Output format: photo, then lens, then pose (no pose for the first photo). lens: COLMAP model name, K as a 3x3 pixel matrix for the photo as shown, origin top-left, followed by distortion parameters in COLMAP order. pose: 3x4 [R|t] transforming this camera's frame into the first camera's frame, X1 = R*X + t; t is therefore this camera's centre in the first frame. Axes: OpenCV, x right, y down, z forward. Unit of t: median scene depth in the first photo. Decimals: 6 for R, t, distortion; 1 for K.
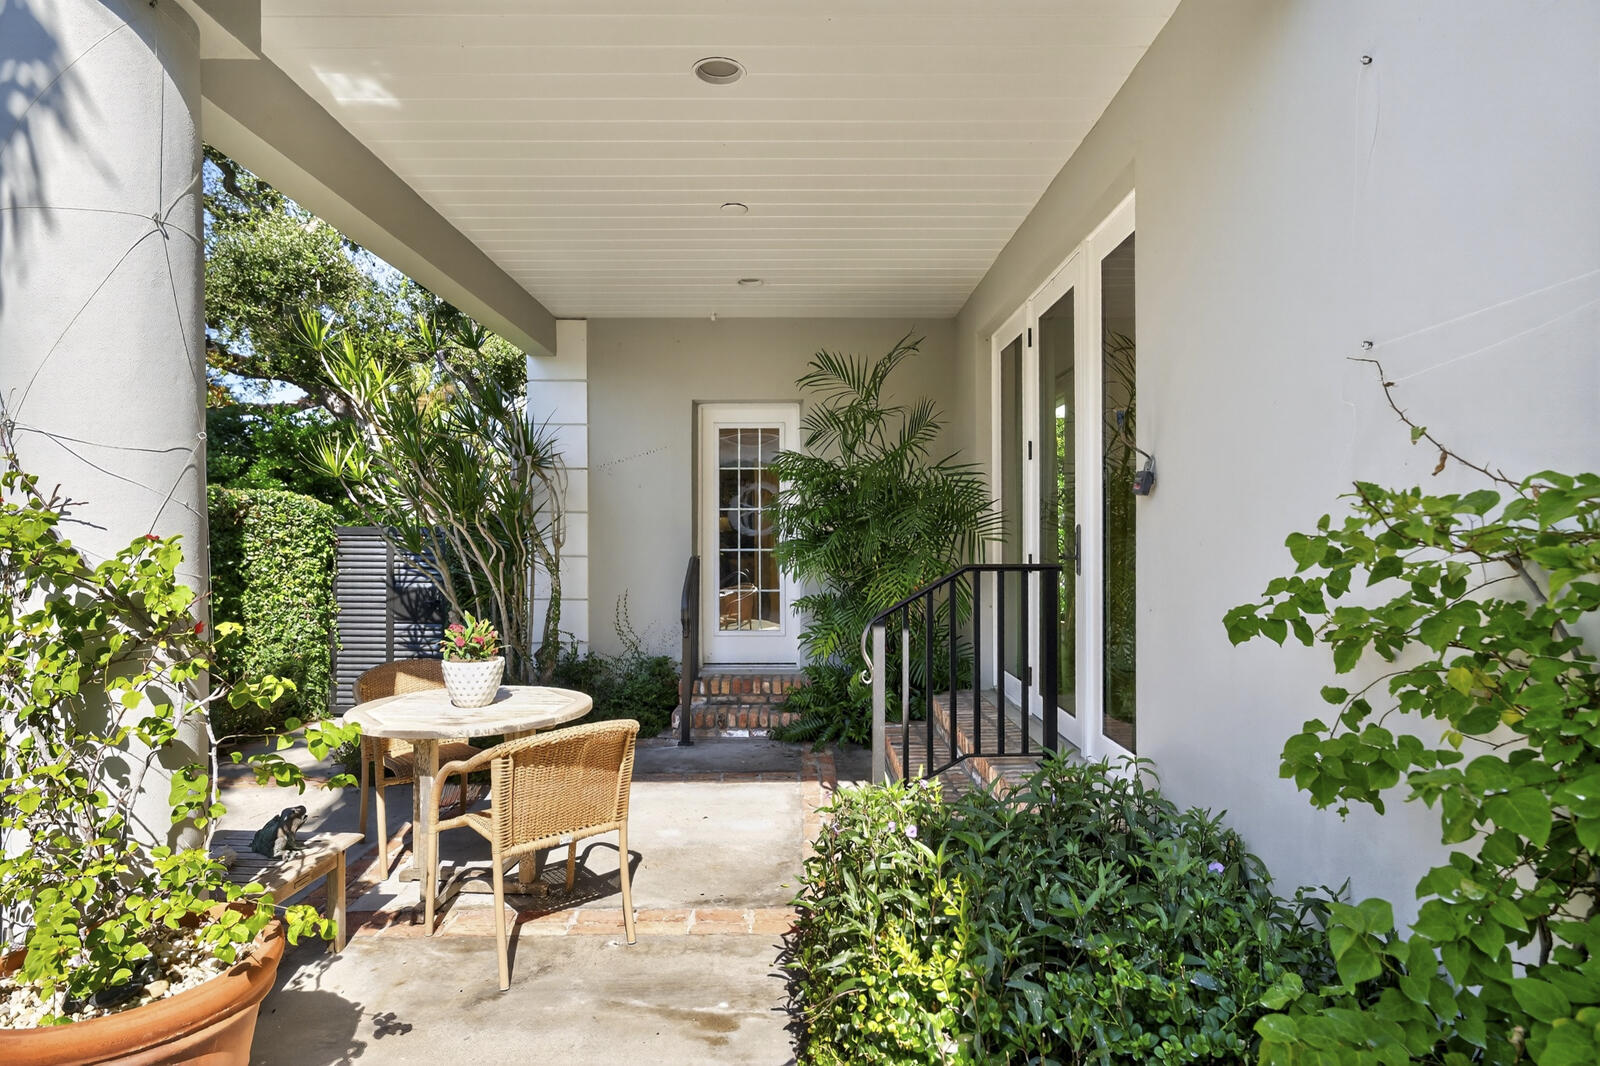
lens RADIAL K [[653.9, 0, 795.4], [0, 653.9, 534.4], [0, 0, 1]] dist [0.000060, 0.000048]
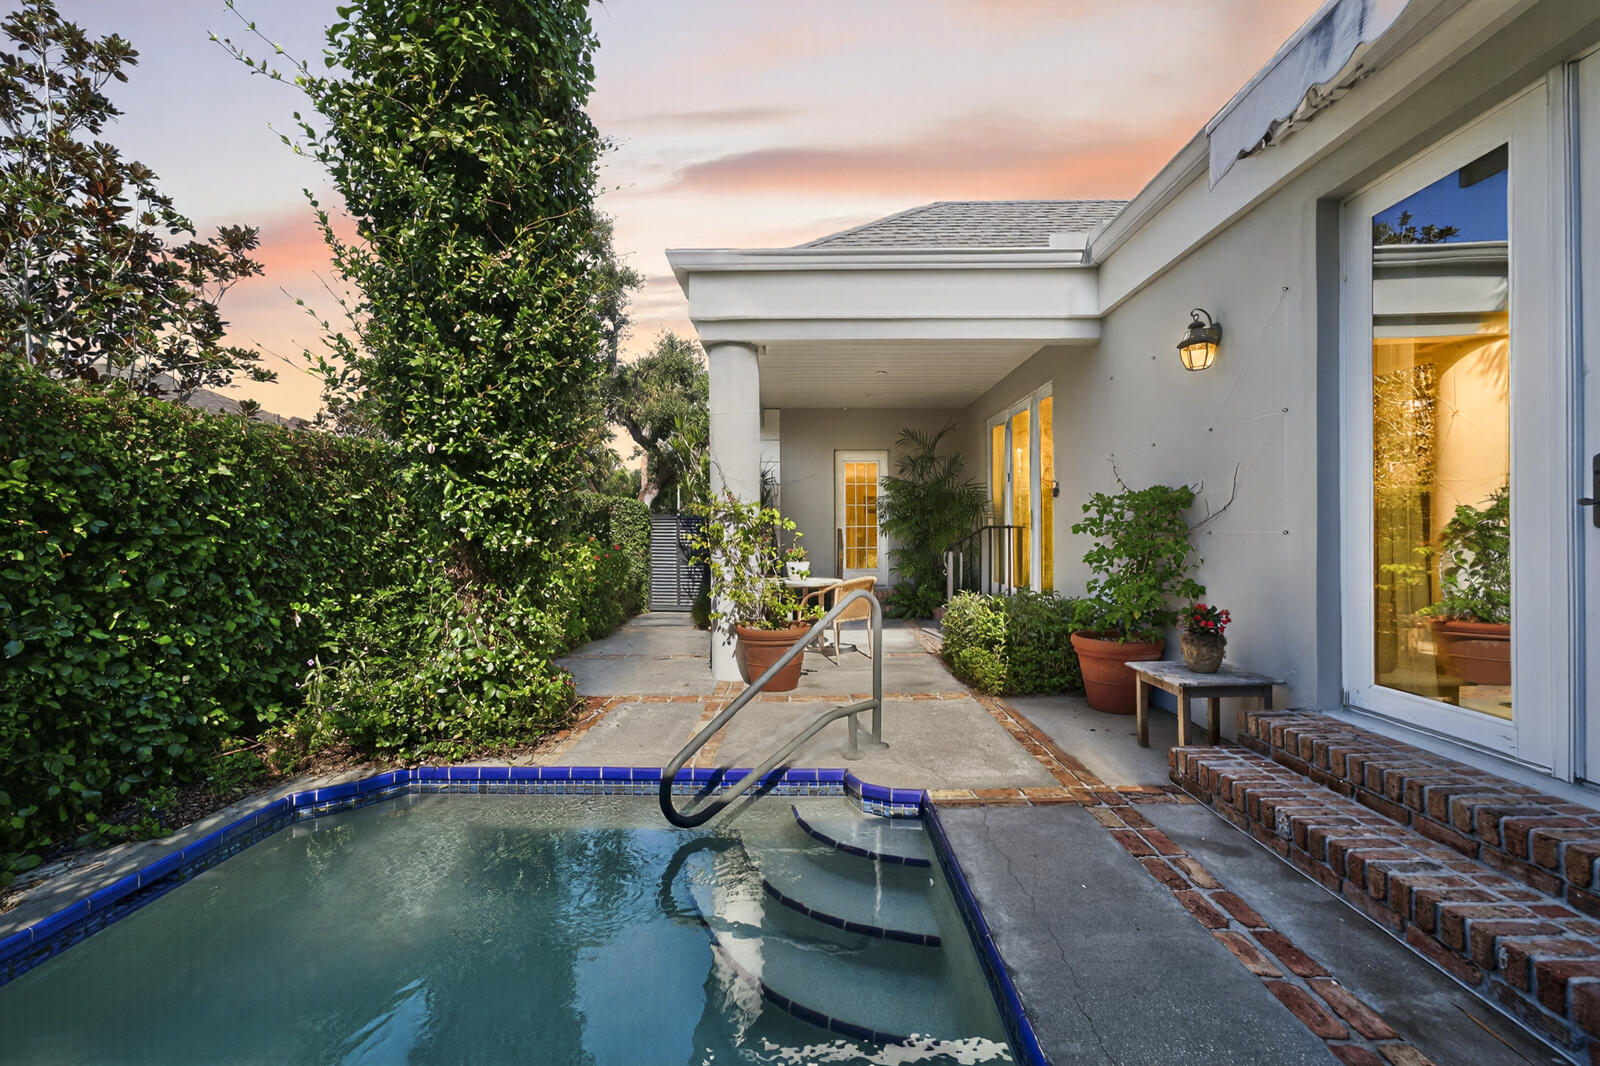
lens RADIAL K [[653.9, 0, 795.4], [0, 653.9, 534.4], [0, 0, 1]] dist [0.000060, 0.000048]
pose [[0.994616, -0.000392, 0.103626, -0.529024], [0.001775, 0.999911, -0.013248, 0.082146], [-0.103611, 0.013360, 0.994528, -1.028664]]
